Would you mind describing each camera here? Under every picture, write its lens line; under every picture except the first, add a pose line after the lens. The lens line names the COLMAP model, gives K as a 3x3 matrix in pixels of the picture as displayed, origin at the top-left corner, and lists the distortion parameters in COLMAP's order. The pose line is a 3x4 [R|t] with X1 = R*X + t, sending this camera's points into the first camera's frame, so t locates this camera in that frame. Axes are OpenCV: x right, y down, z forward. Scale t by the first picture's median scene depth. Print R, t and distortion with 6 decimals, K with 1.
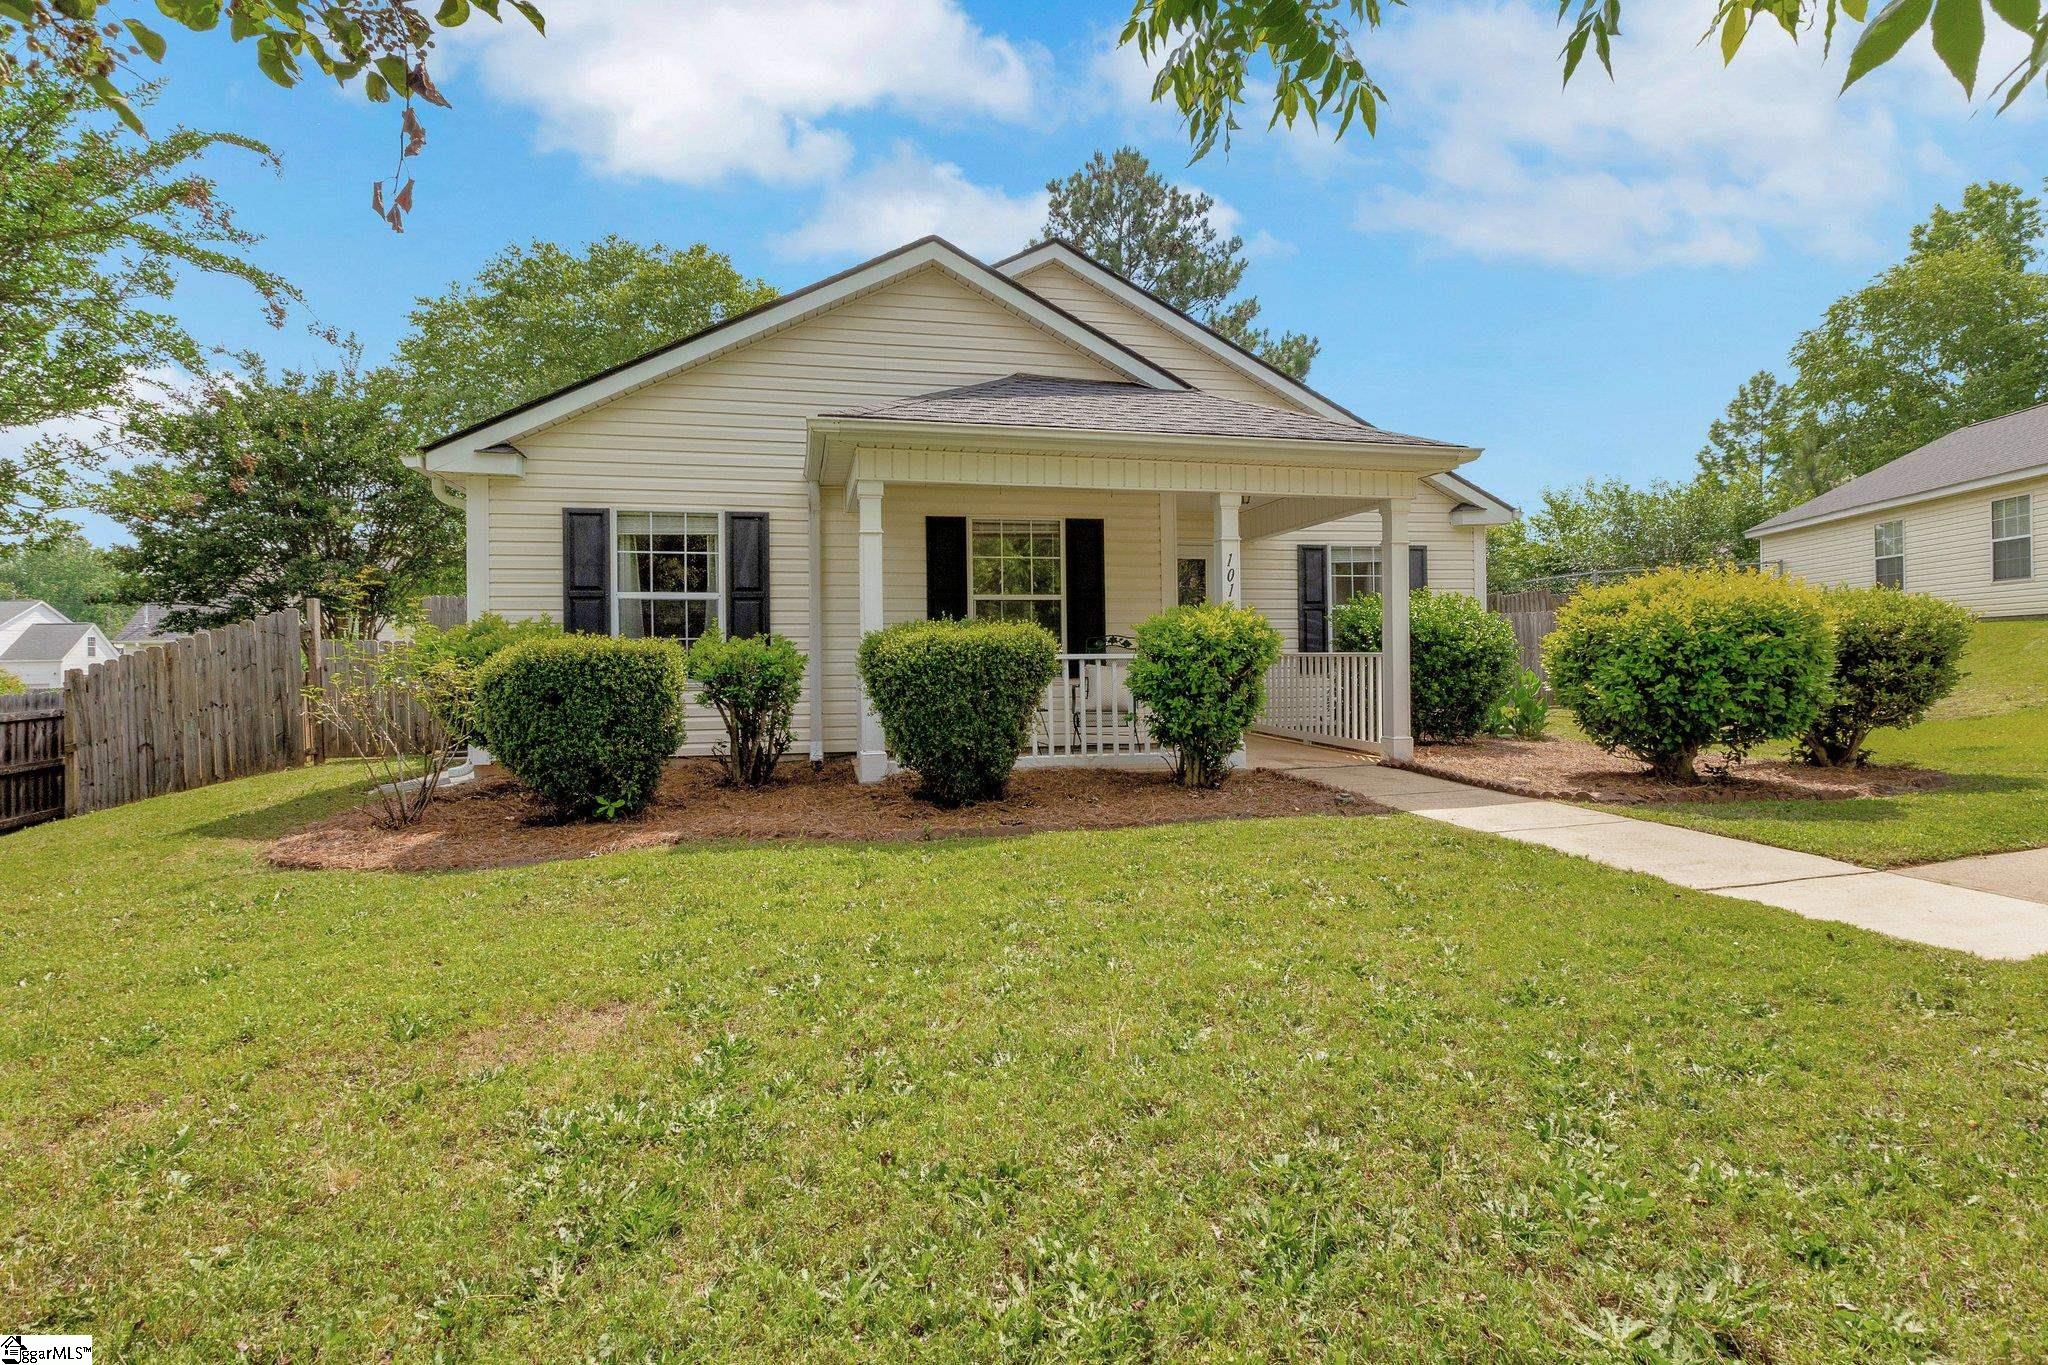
lens RADIAL K [[979.2, 0, 1018.6], [0, 979.2, 658.9], [0, 0, 1]] dist [0.002085, -0.000506]
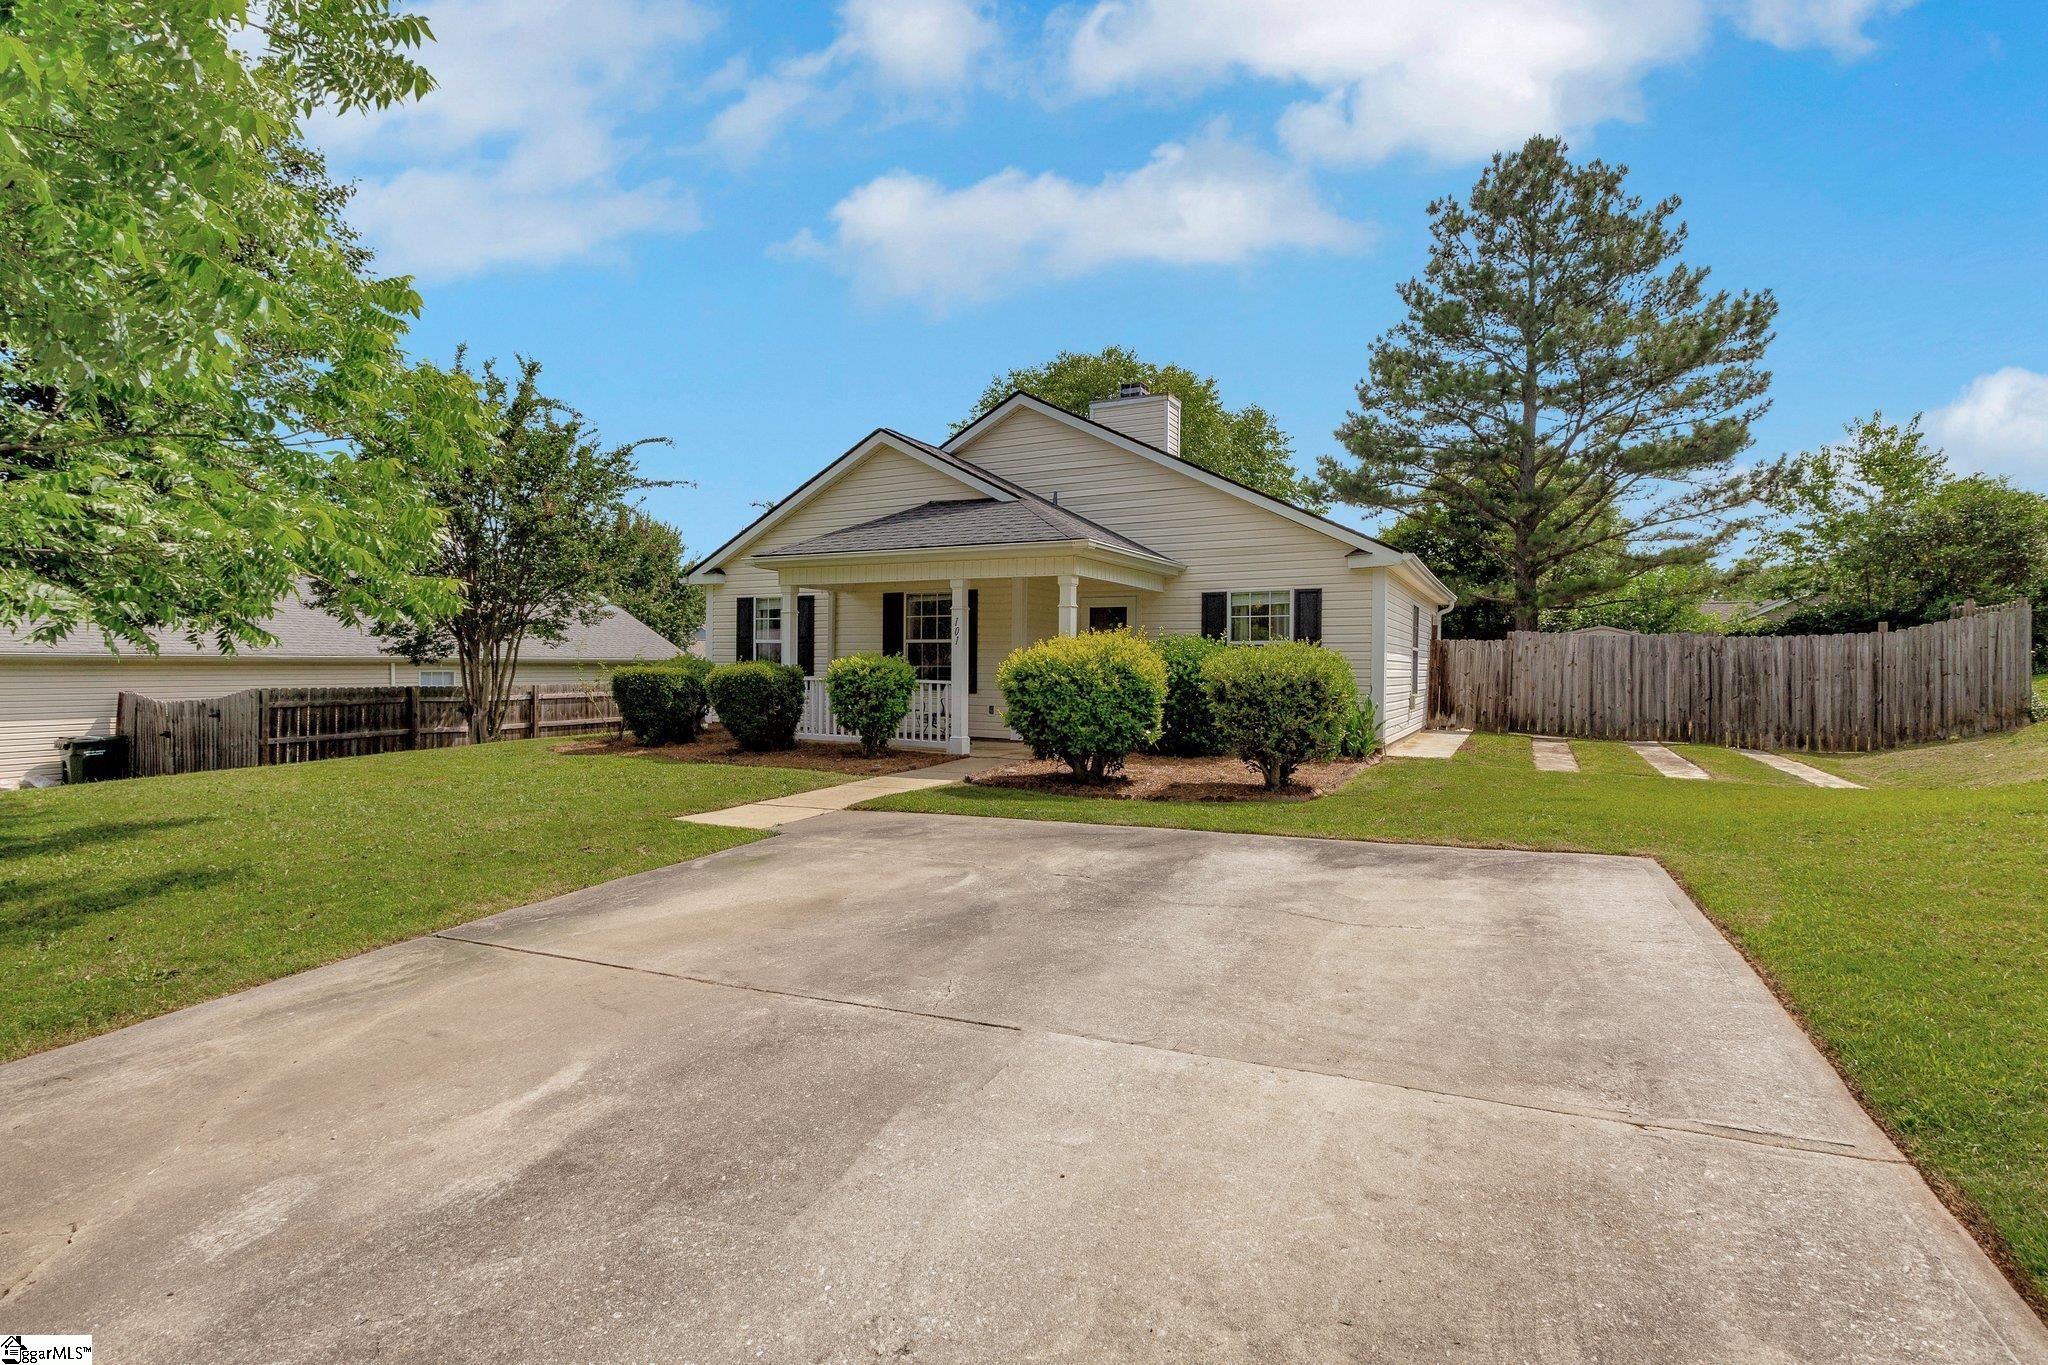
lens RADIAL K [[962.2, 0, 1018.6], [0, 962.2, 659.3], [0, 0, 1]] dist [0.001156, -0.000013]
pose [[0.743633, 0.016676, -0.668380, 1.173242], [-0.017140, 0.999836, 0.005876, -0.045112], [0.668369, 0.007086, 0.743796, -0.072873]]
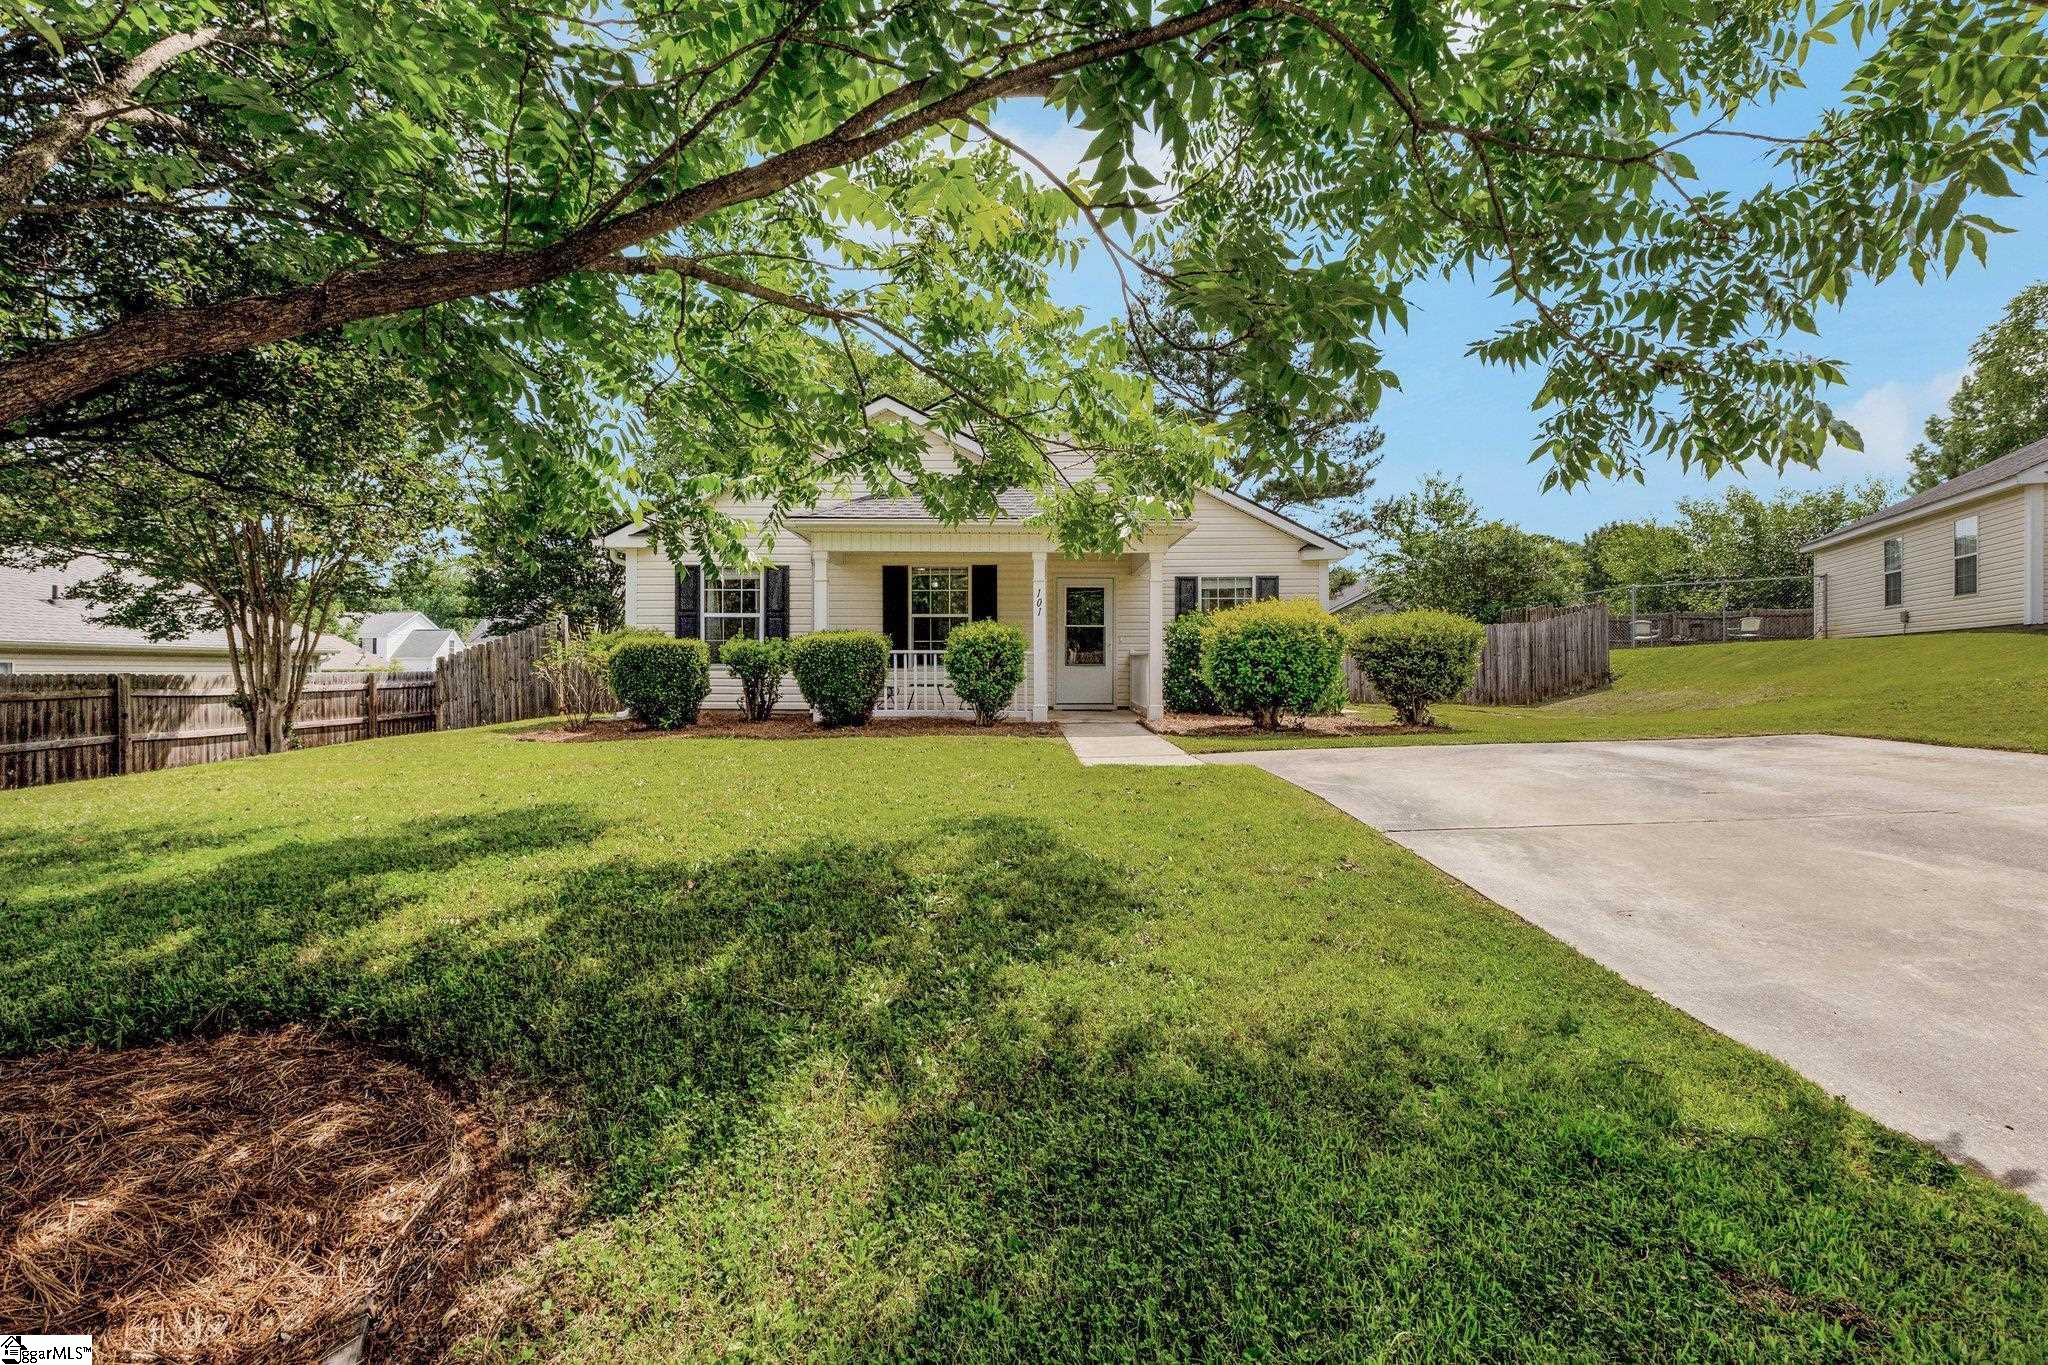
lens RADIAL K [[979.2, 0, 1018.6], [0, 979.2, 658.9], [0, 0, 1]] dist [0.002085, -0.000506]
pose [[0.972969, 0.010070, -0.230715, 0.495383], [-0.012250, 0.999893, -0.008019, 0.018597], [0.230609, 0.010629, 0.972988, -0.519076]]
